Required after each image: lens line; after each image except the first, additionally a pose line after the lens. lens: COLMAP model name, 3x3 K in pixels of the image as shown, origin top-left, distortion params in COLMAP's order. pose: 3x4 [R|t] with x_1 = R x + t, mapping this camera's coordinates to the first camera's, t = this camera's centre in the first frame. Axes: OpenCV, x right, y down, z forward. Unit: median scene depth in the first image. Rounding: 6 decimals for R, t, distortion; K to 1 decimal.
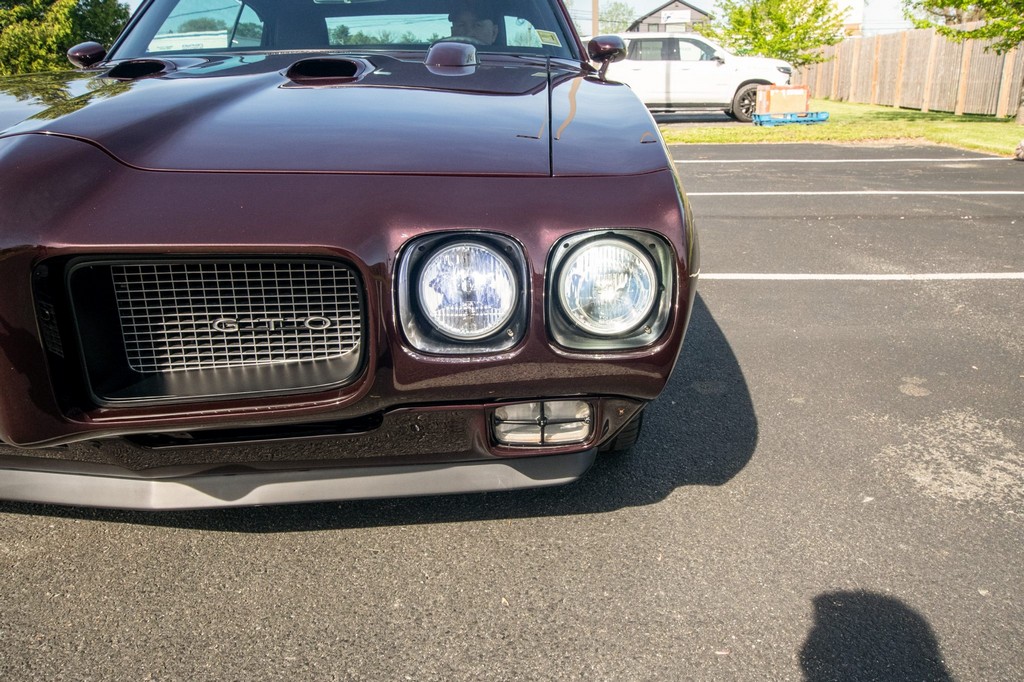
lens RADIAL K [[804.3, 0, 512.0], [0, 804.3, 341.0], [0, 0, 1]] dist [0.007507, 0.009407]
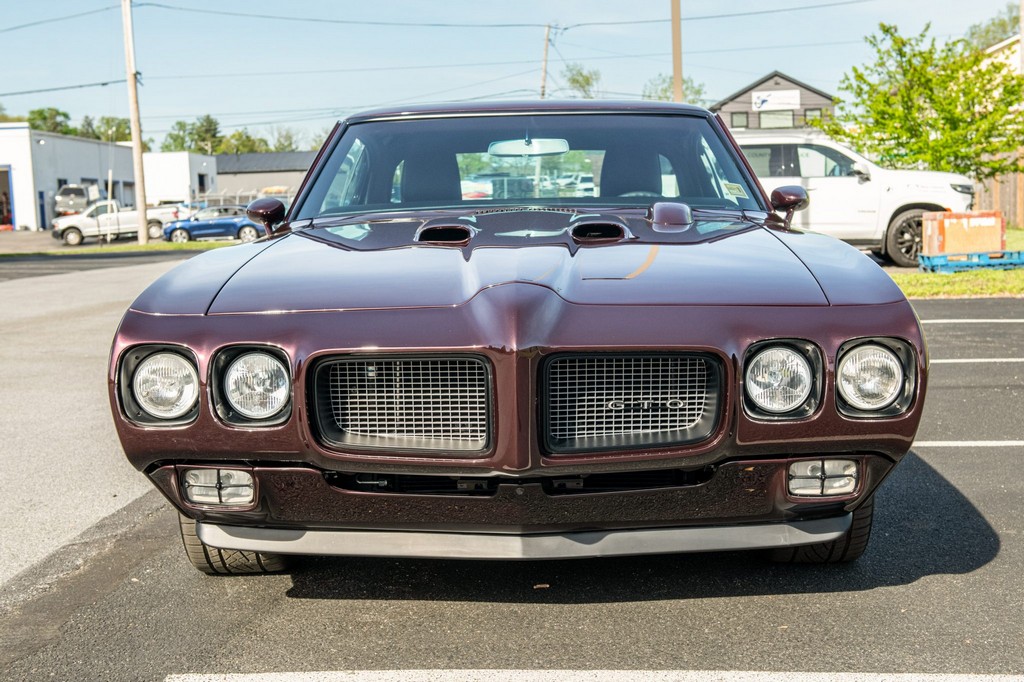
lens RADIAL K [[1437.6, 0, 518.2], [0, 1437.6, 364.2], [0, 0, 1]] dist [0.081349, 0.096937]
pose [[0.999834, -0.009386, 0.015618, -0.244390], [0.012303, 0.979991, -0.198661, 0.184193], [-0.013441, 0.198821, 0.979944, -0.692802]]
